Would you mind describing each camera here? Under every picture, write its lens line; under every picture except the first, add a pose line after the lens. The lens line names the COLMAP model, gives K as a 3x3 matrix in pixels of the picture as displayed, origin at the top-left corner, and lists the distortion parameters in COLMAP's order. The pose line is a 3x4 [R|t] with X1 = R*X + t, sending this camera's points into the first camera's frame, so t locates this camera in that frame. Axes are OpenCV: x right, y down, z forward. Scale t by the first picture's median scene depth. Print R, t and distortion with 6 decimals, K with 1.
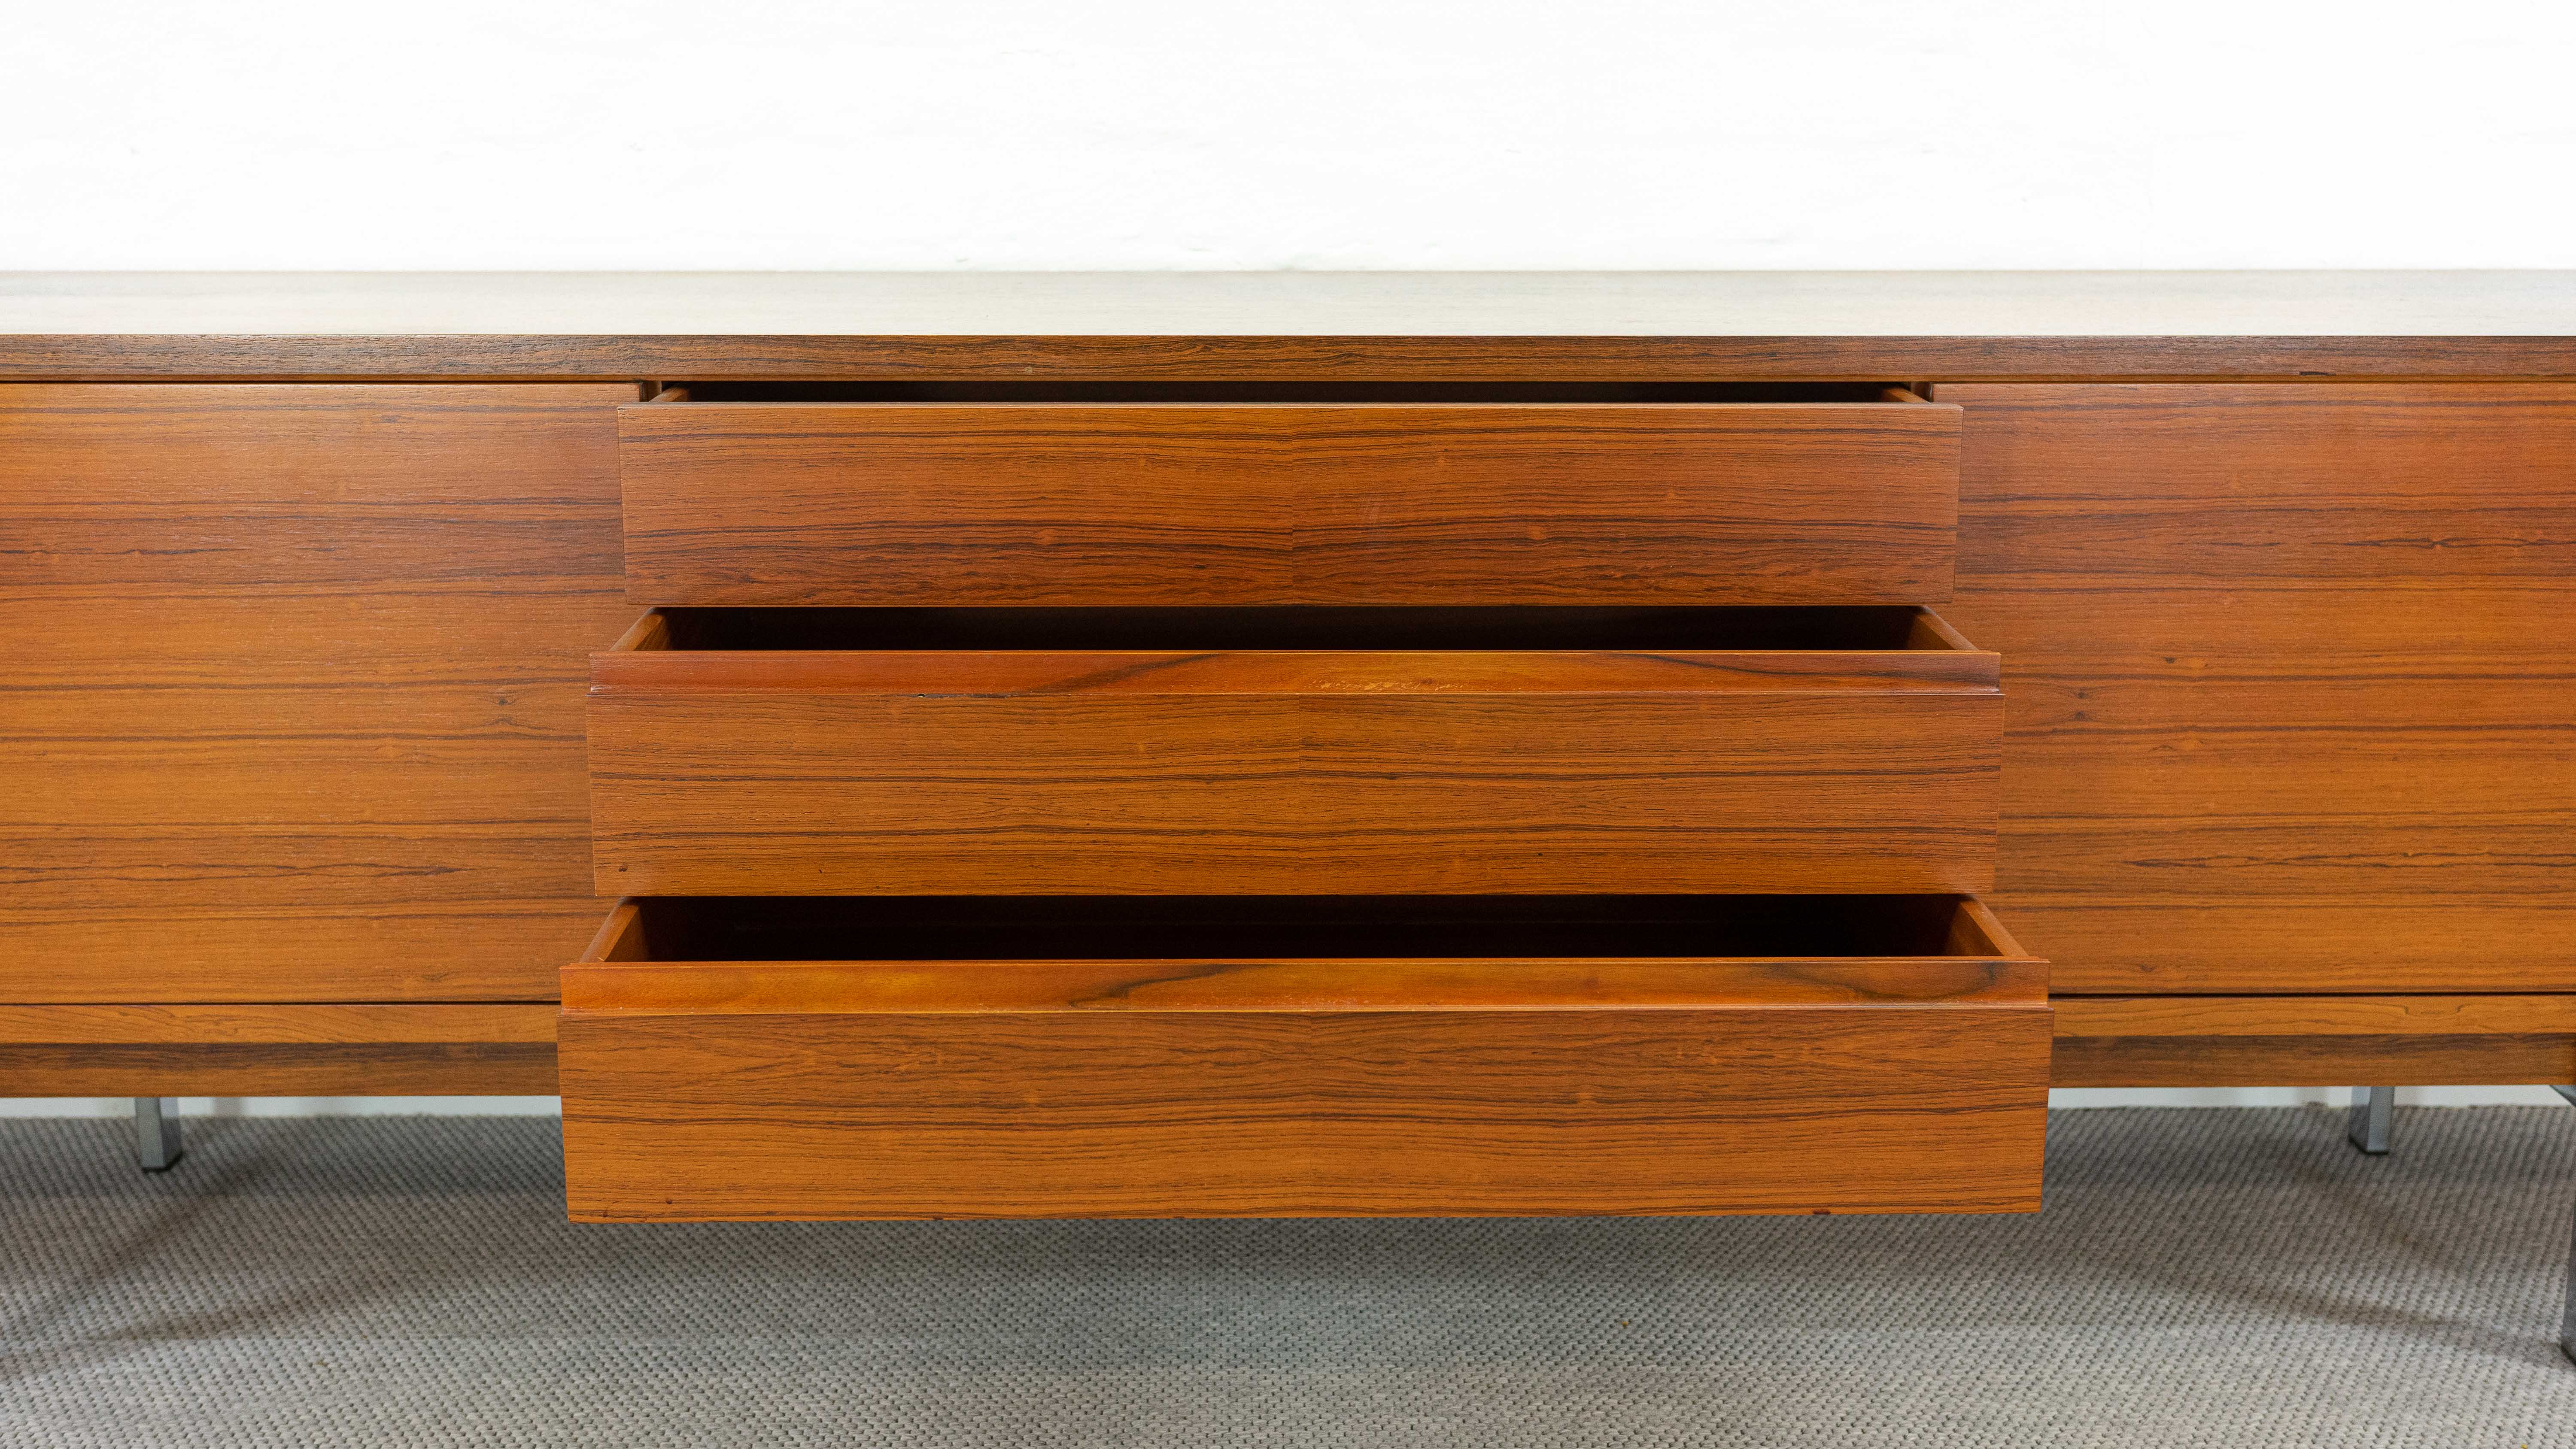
lens RADIAL K [[2977.5, 0, 1283.0], [0, 2977.5, 710.5], [0, 0, 1]] dist [0.004092, 0.000000]
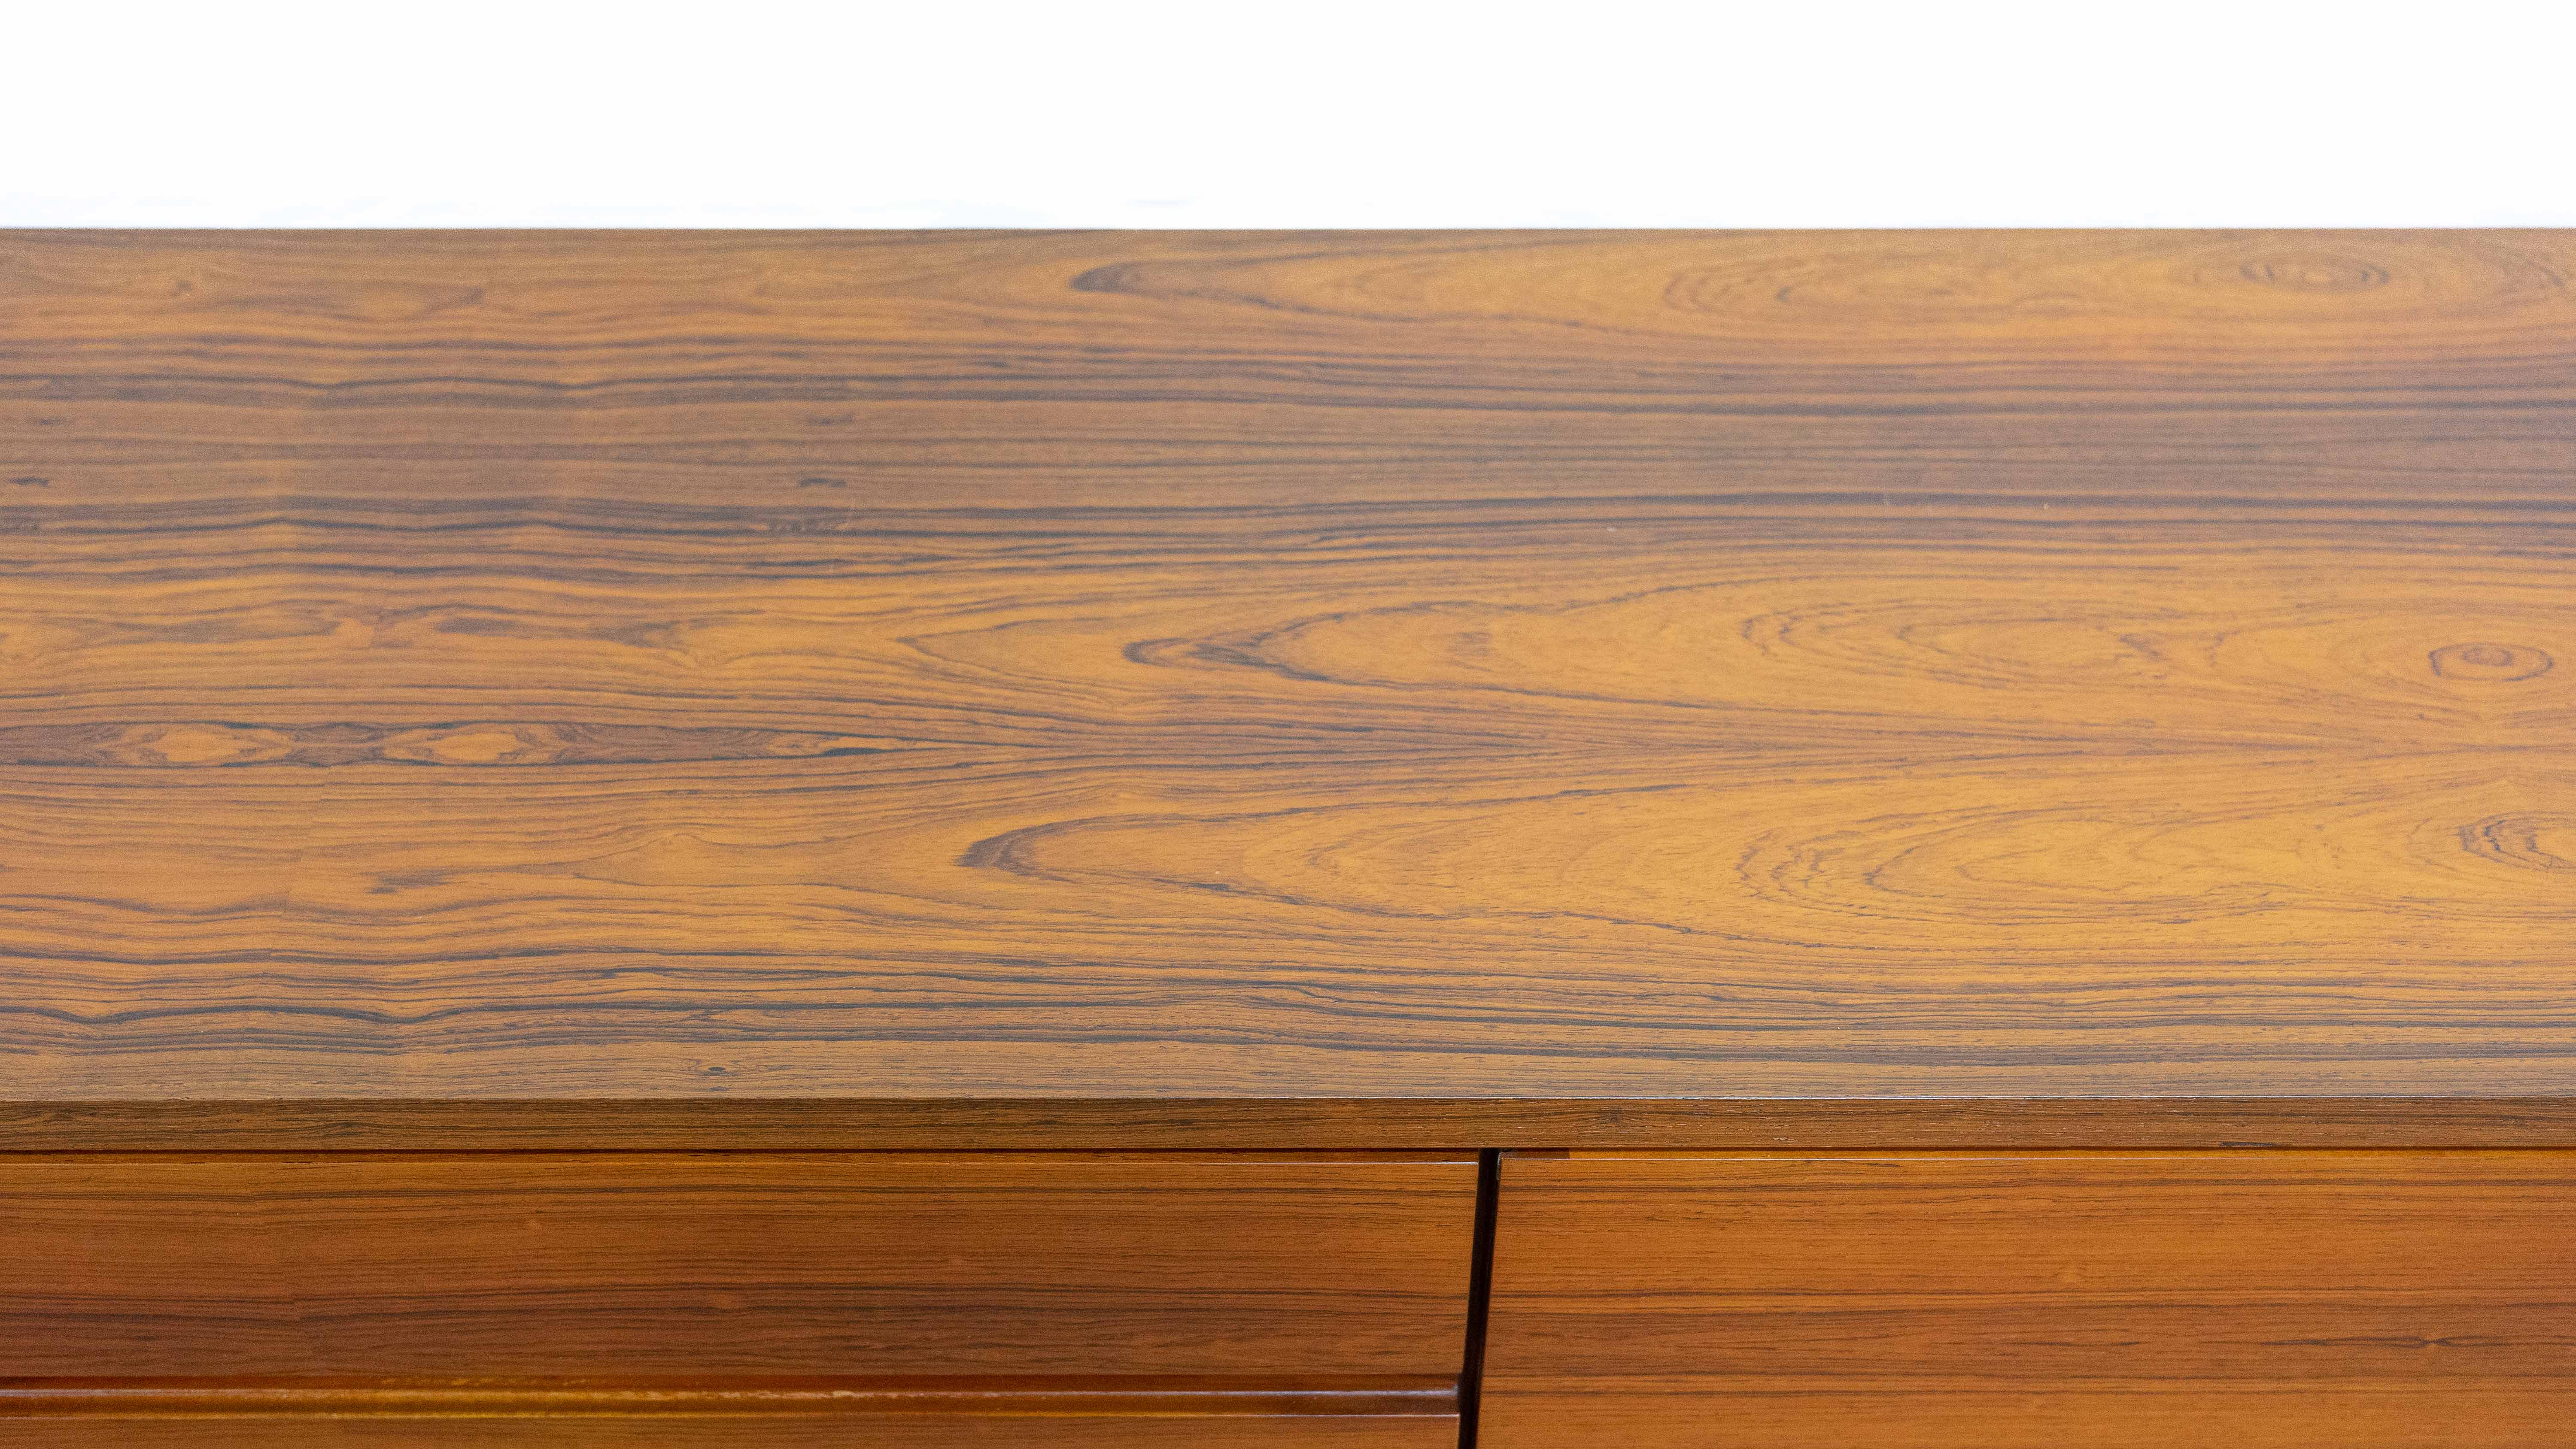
lens RADIAL K [[2977.5, 0, 1292.5], [0, 2977.5, 711.8], [0, 0, 1]] dist [0.004092, 0.000000]
pose [[0.999925, 0.011169, -0.004983, 0.179518], [-0.007169, 0.865357, 0.501105, -0.422412], [0.009909, -0.501031, 0.865372, 0.579974]]
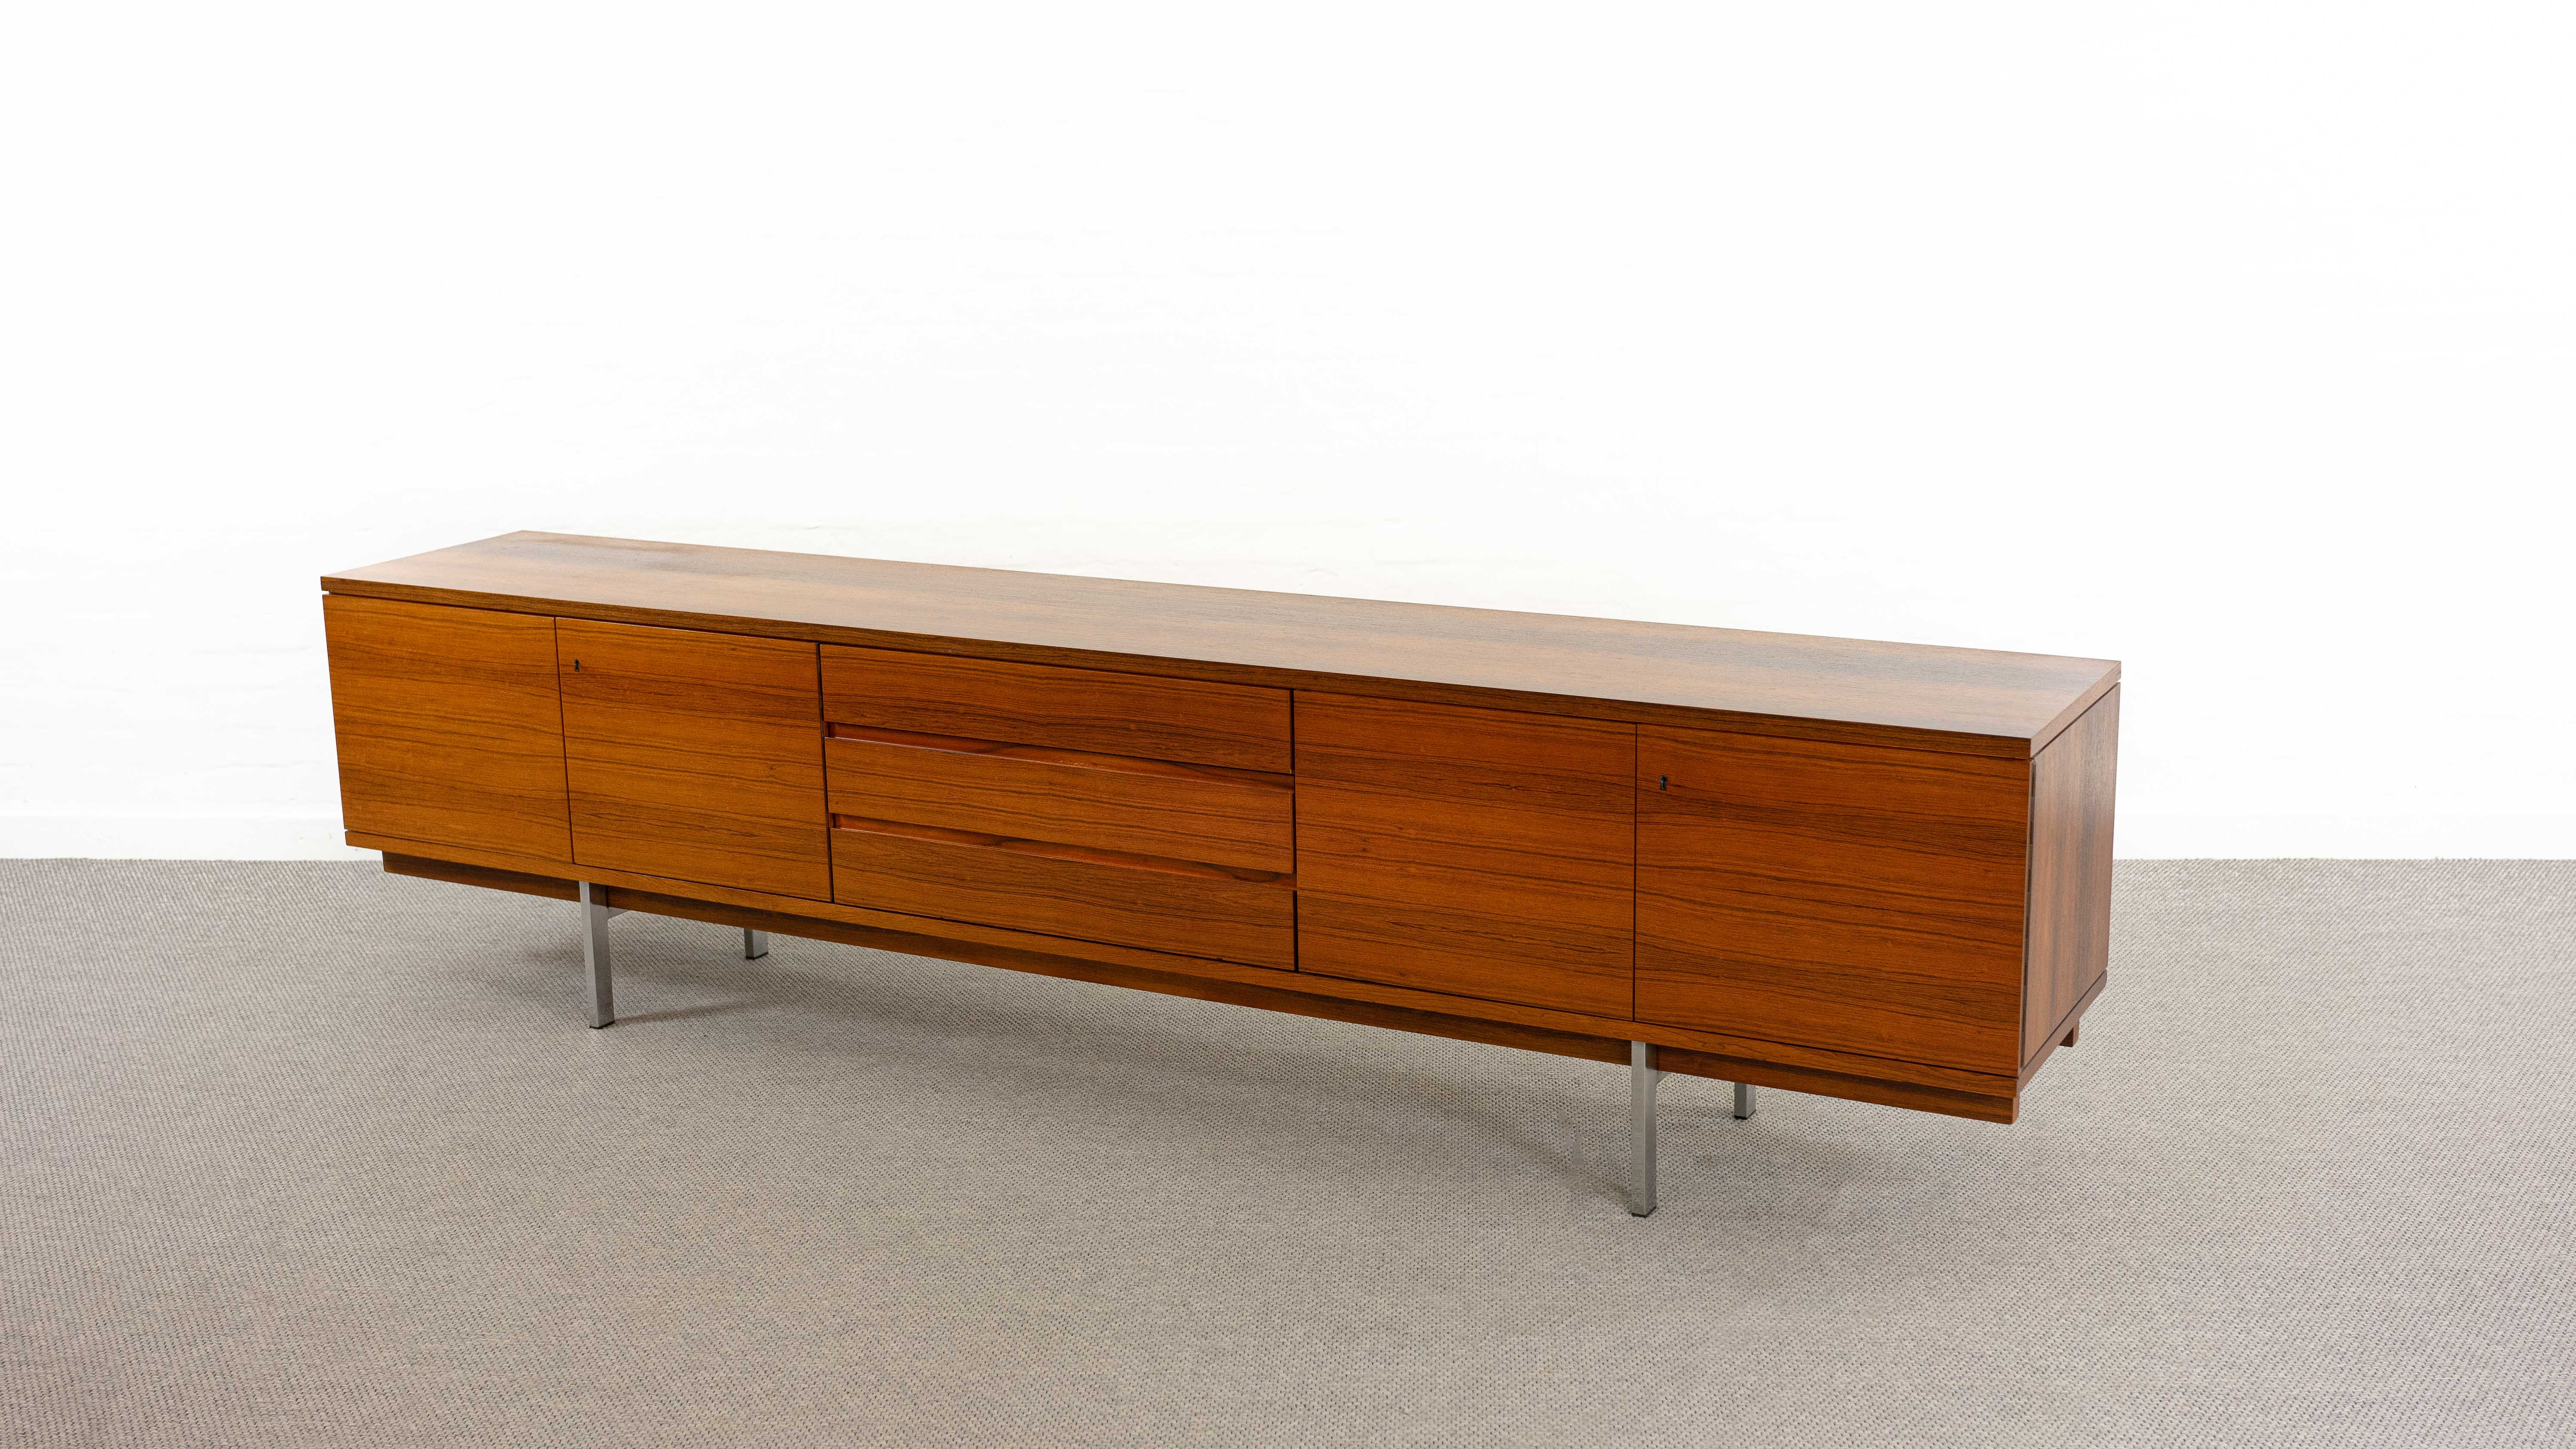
lens RADIAL K [[2914.6, 0, 1286.4], [0, 2914.6, 729.7], [0, 0, 1]] dist [0.006584, 0.000000]
pose [[0.874024, 0.095408, -0.476424, 1.203338], [-0.092355, 0.995278, 0.029884, -0.140941], [0.477025, 0.017881, 0.878708, -0.856644]]
